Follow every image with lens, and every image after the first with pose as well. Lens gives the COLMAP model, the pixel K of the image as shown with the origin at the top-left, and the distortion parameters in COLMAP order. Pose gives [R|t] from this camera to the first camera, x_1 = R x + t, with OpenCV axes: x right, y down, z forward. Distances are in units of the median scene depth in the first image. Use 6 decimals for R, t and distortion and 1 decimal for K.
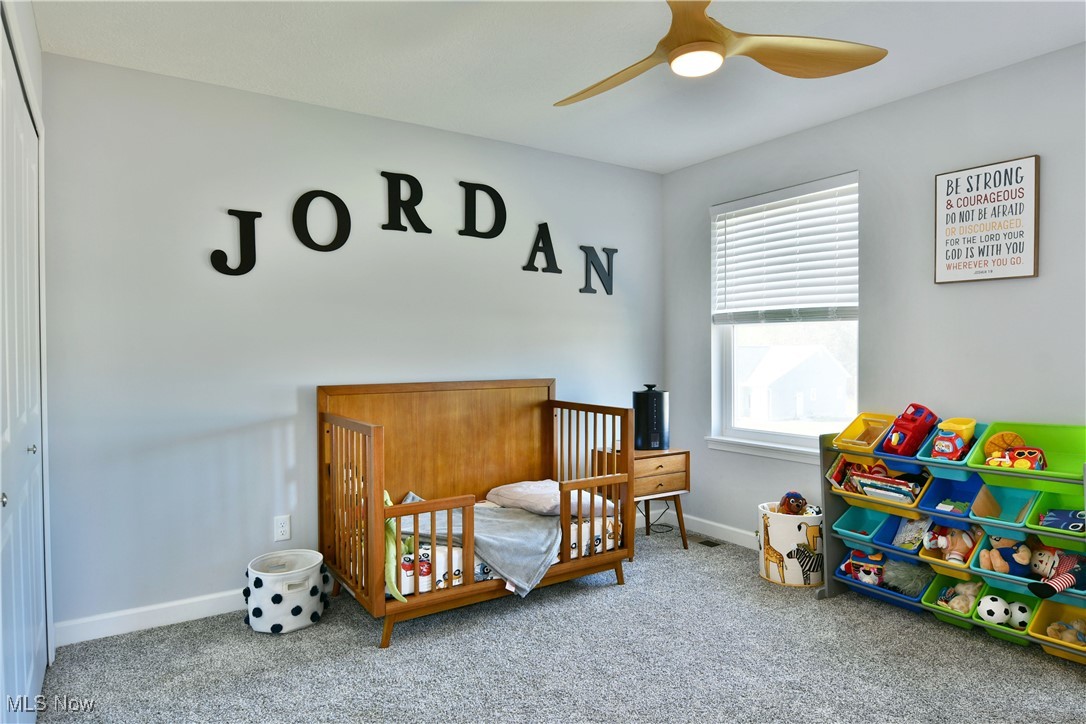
lens RADIAL K [[657.5, 0, 543.3], [0, 657.5, 350.6], [0, 0, 1]] dist [-0.017687, -0.002105]
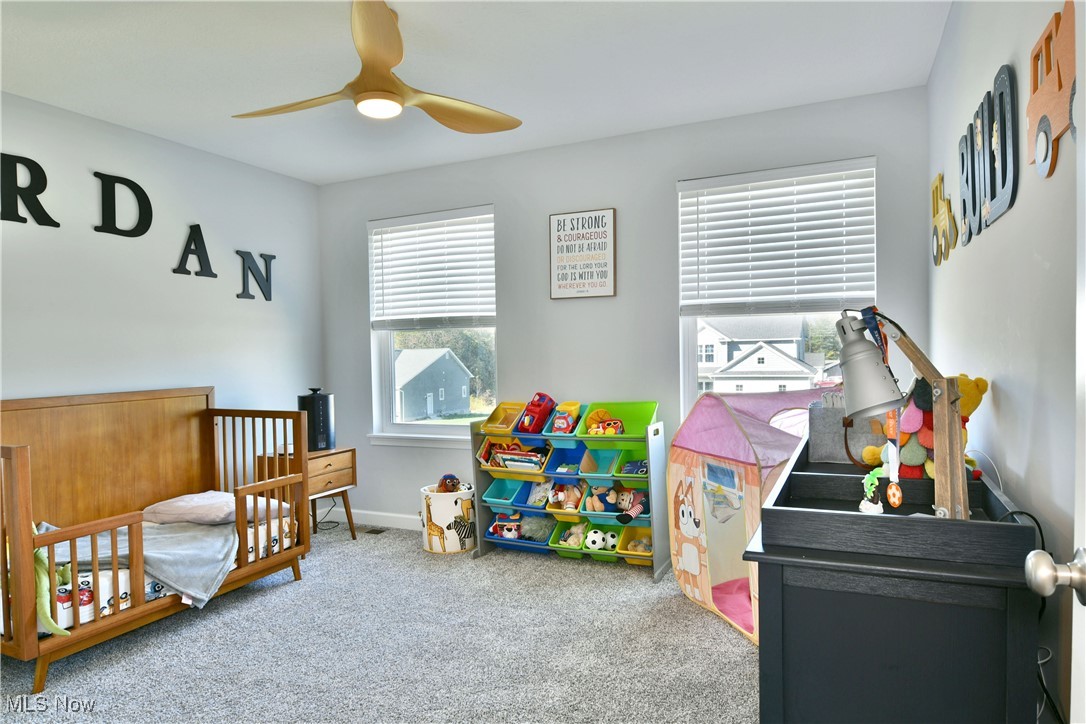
lens RADIAL K [[657.5, 0, 543.3], [0, 657.5, 350.6], [0, 0, 1]] dist [-0.017687, -0.002105]
pose [[0.854189, -0.016127, 0.519712, -0.092613], [0.019615, 0.999807, -0.001214, 0.000736], [-0.519592, 0.011232, 0.854341, -0.104975]]
